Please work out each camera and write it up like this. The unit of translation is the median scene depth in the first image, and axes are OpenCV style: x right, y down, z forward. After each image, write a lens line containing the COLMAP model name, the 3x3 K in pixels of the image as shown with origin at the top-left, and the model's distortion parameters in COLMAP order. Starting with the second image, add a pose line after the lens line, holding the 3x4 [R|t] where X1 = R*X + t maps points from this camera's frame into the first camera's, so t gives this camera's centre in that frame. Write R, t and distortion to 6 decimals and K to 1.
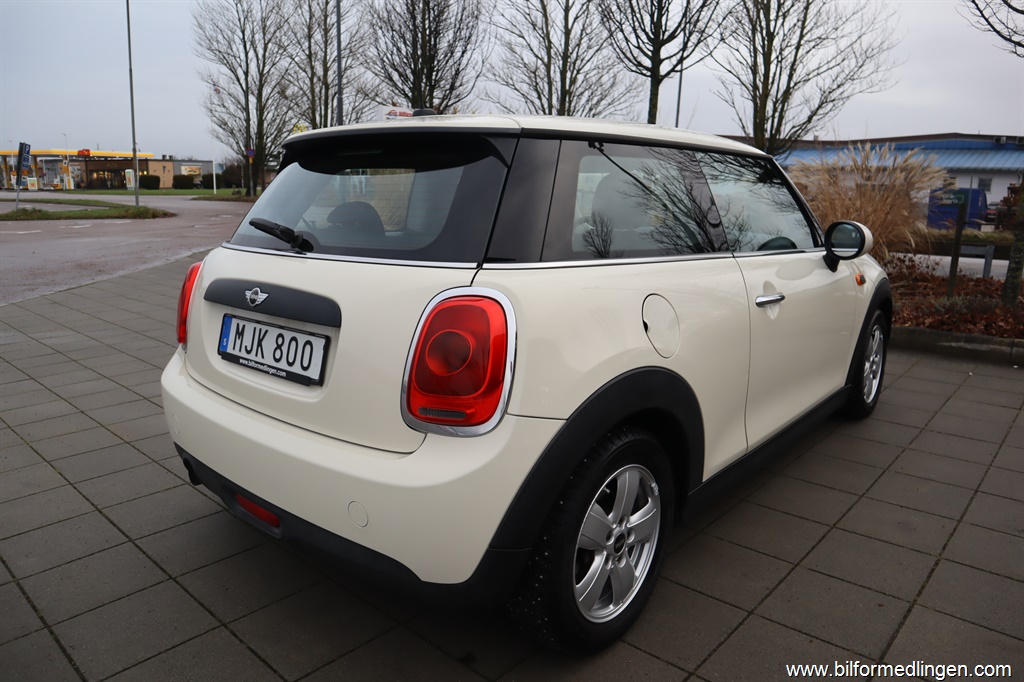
lens RADIAL K [[689.2, 0, 514.8], [0, 689.2, 334.6], [0, 0, 1]] dist [-0.007616, 0.000278]
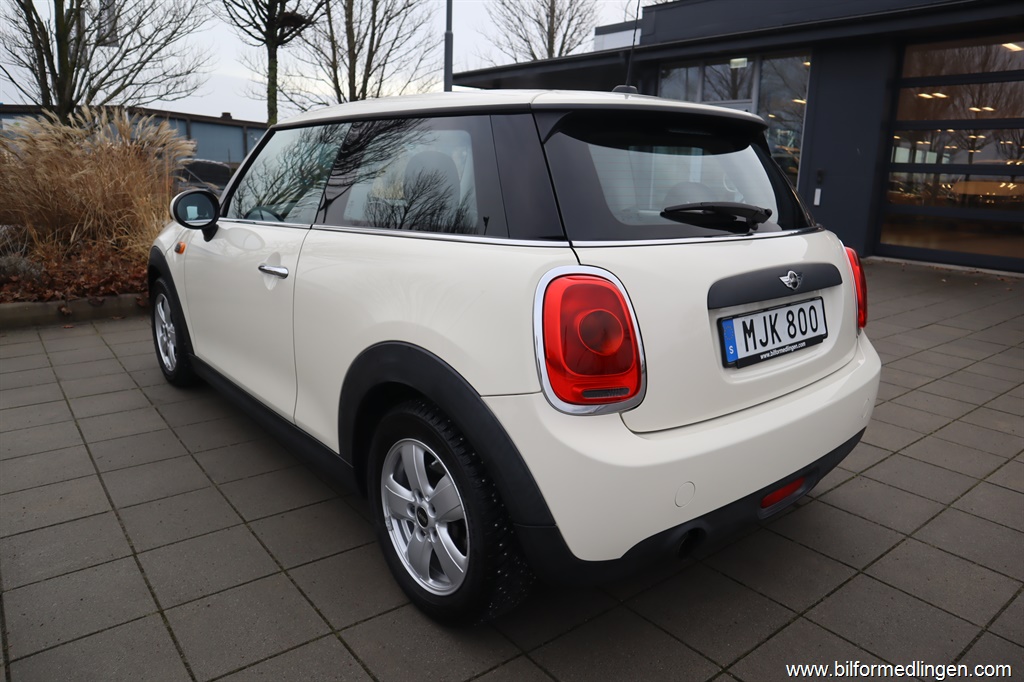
lens RADIAL K [[689.2, 0, 518.2], [0, 689.2, 340.8], [0, 0, 1]] dist [-0.007616, 0.000278]
pose [[0.135344, -0.231013, 0.963491, -1.369080], [0.182351, 0.961635, 0.204953, -0.238797], [-0.973874, 0.147954, 0.172277, 1.193112]]
